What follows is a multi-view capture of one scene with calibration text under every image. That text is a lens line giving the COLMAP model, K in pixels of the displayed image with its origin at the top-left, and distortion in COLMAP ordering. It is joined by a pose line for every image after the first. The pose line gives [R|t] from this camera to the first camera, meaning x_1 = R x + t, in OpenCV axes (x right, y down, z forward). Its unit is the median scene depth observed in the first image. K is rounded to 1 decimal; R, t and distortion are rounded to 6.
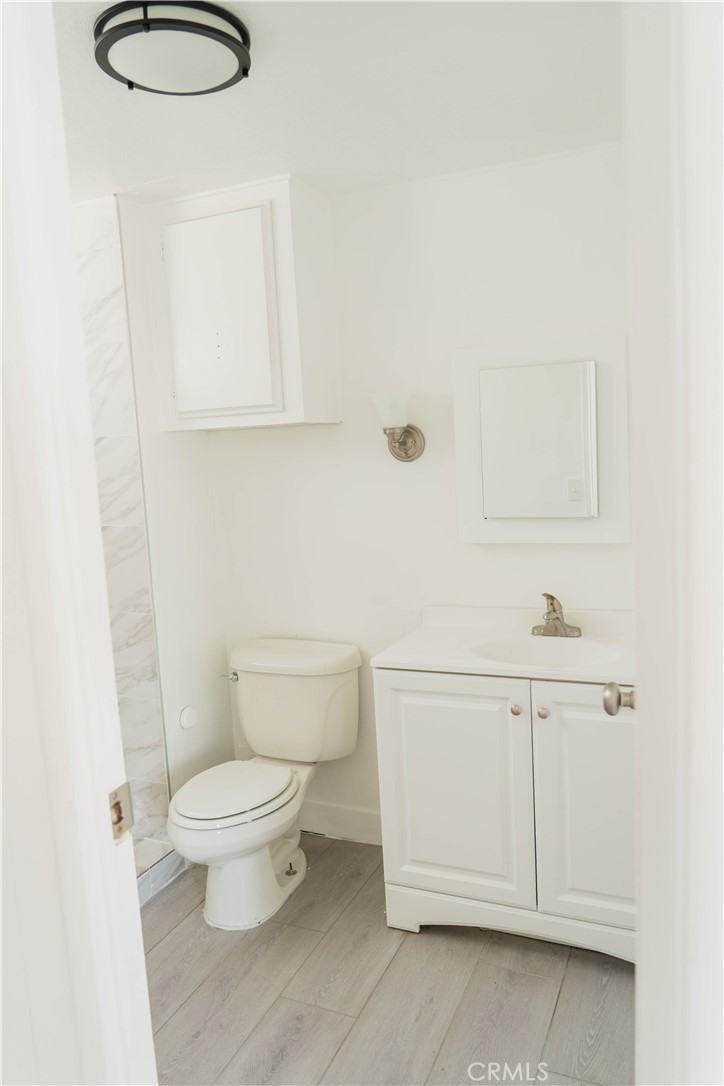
lens RADIAL K [[757.0, 0, 362.0], [0, 757.0, 543.0], [0, 0, 1]] dist [0.004100, 0.002797]
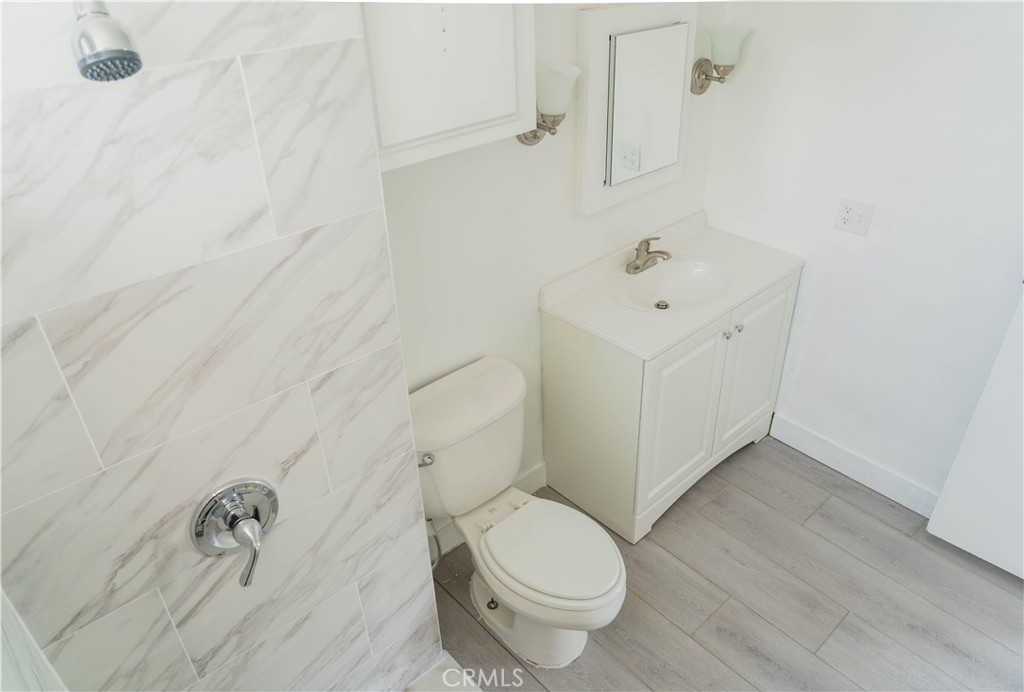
lens RADIAL K [[704.1, 0, 512.0], [0, 704.1, 346.0], [0, 0, 1]] dist [-0.006307, -0.002081]
pose [[0.416619, -0.451379, 0.789104, -0.719710], [0.119939, 0.887728, 0.444470, -0.271546], [-0.901134, -0.090530, 0.423983, 0.661154]]
